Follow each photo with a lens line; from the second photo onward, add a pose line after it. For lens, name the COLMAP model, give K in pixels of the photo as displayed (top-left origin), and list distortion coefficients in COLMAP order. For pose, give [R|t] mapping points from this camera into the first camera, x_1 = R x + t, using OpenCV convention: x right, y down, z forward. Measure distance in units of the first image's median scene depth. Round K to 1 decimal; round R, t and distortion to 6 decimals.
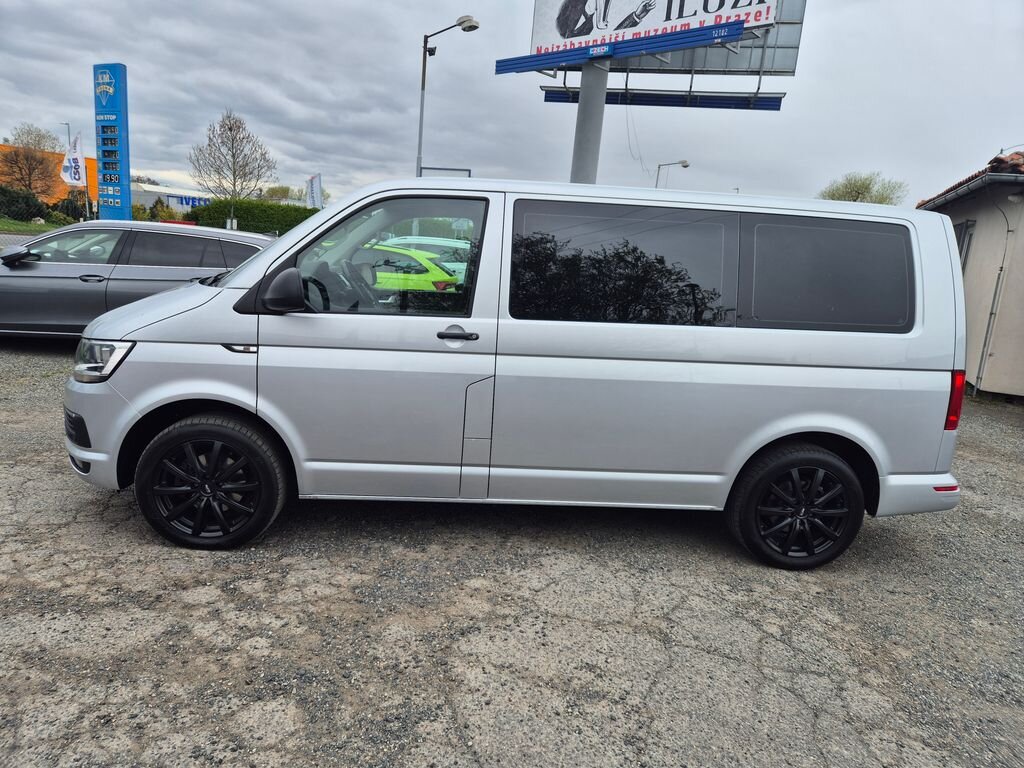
lens RADIAL K [[695.1, 0, 517.0], [0, 695.1, 384.5], [0, 0, 1]] dist [0.056770, -0.042128]
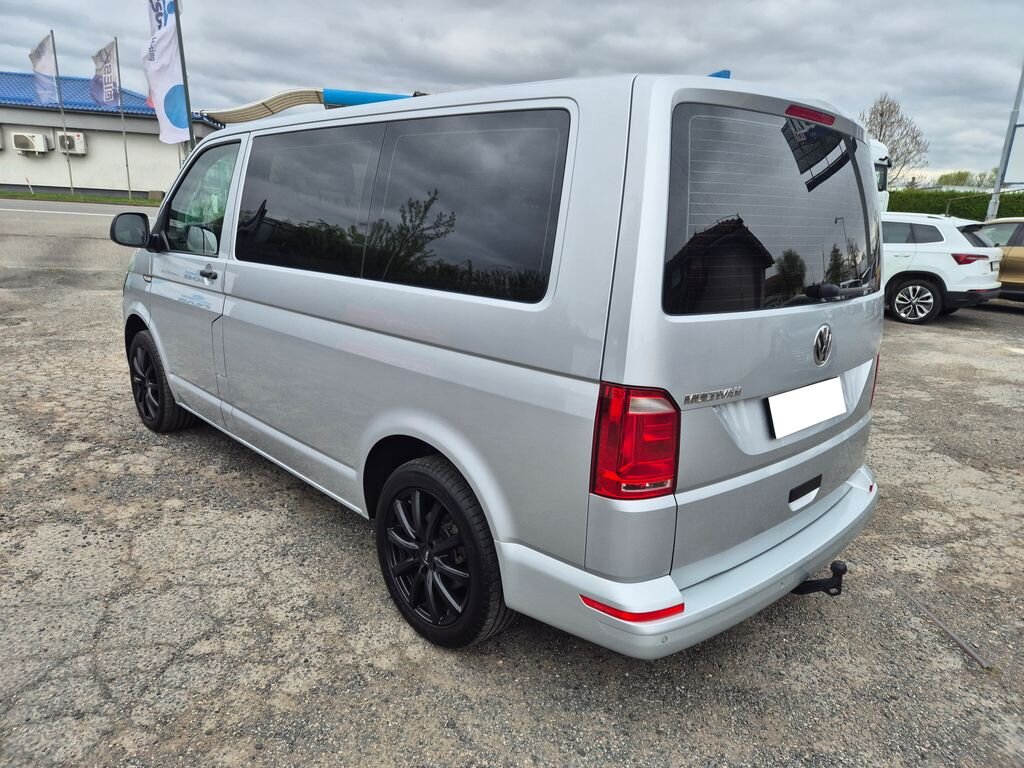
lens RADIAL K [[695.1, 0, 512.8], [0, 695.1, 388.9], [0, 0, 1]] dist [0.056770, -0.042128]
pose [[0.617967, 0.149179, -0.771922, 0.979027], [-0.142949, 0.986787, 0.076264, -0.044587], [0.773099, 0.063217, 0.631127, 0.633239]]
